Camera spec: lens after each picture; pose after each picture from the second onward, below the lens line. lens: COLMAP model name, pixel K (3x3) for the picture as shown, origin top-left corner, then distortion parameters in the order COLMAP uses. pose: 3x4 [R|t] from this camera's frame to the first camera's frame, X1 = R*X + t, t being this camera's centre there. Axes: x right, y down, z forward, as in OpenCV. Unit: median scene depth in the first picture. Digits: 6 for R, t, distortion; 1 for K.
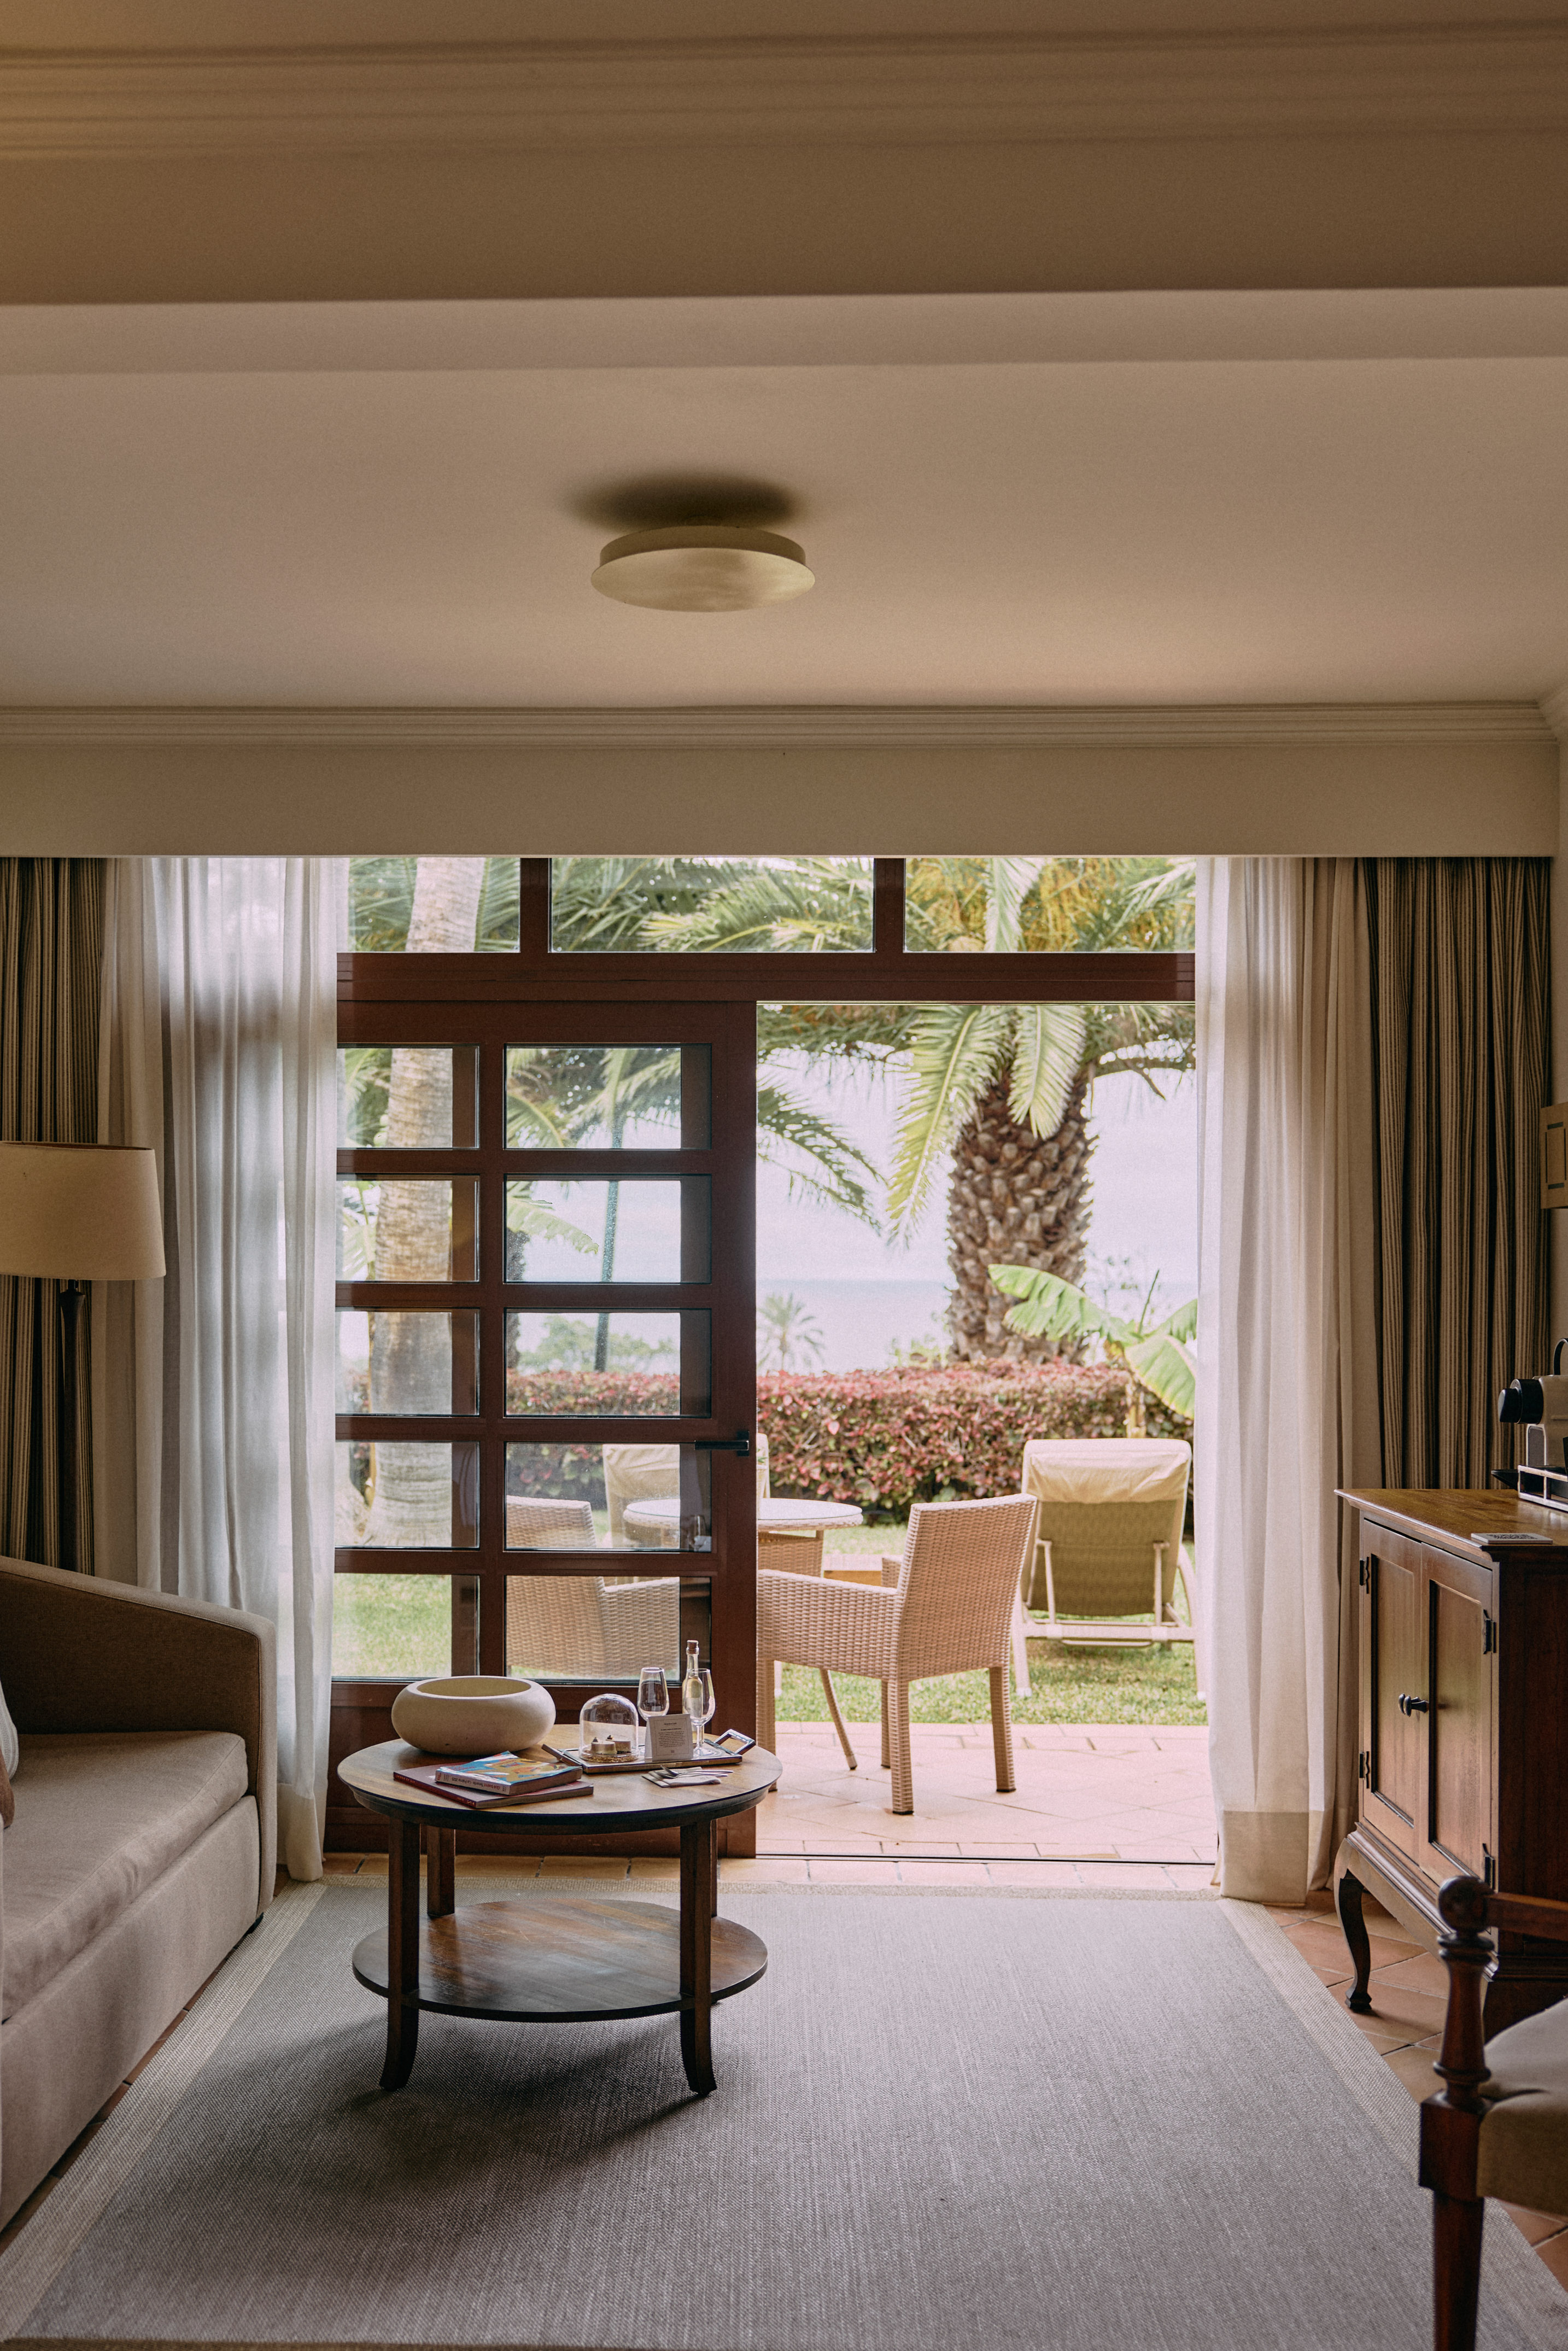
lens RADIAL K [[2440.8, 0, 784.0], [0, 2440.8, 1175.5], [0, 0, 1]] dist [0.012687, 0.178489]
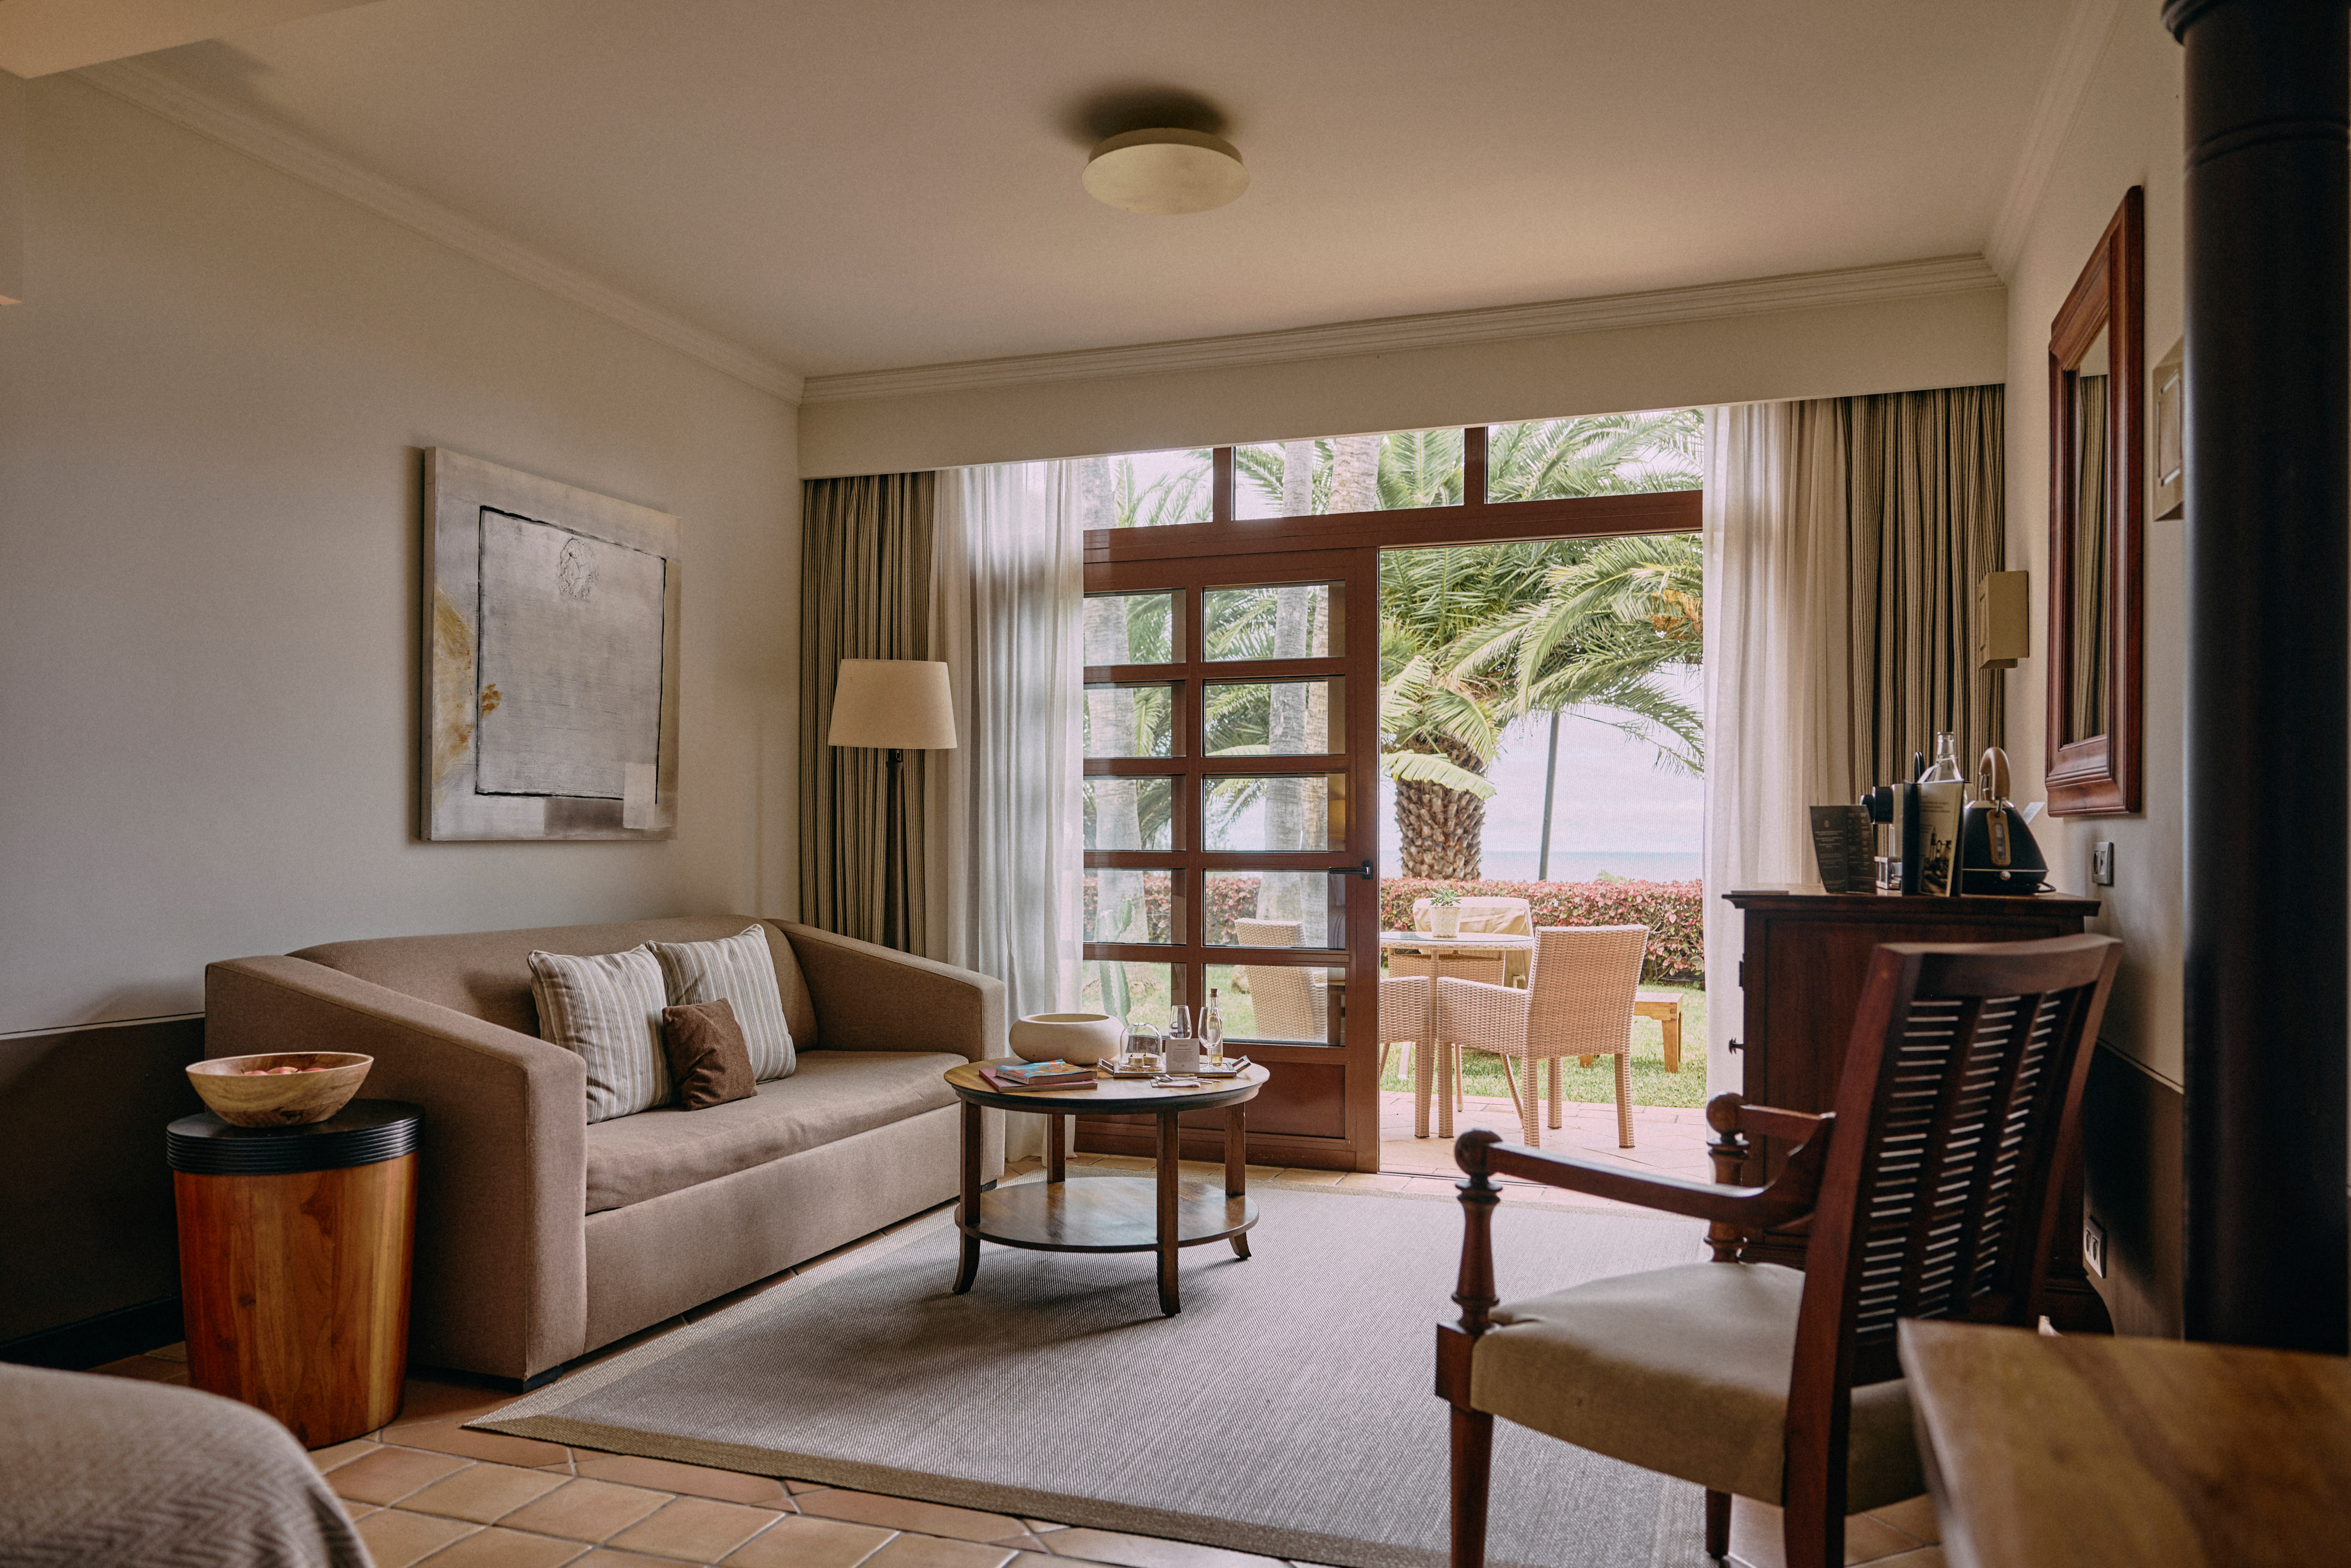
lens RADIAL K [[1631.5, 0, 1175.5], [0, 1631.5, 784.0], [0, 0, 1]] dist [0.004180, -0.000348]
pose [[0.957258, -0.010588, -0.289042, 0.145818], [0.015749, 0.999755, 0.015533, 0.046355], [0.288806, -0.019422, 0.957191, 0.101695]]
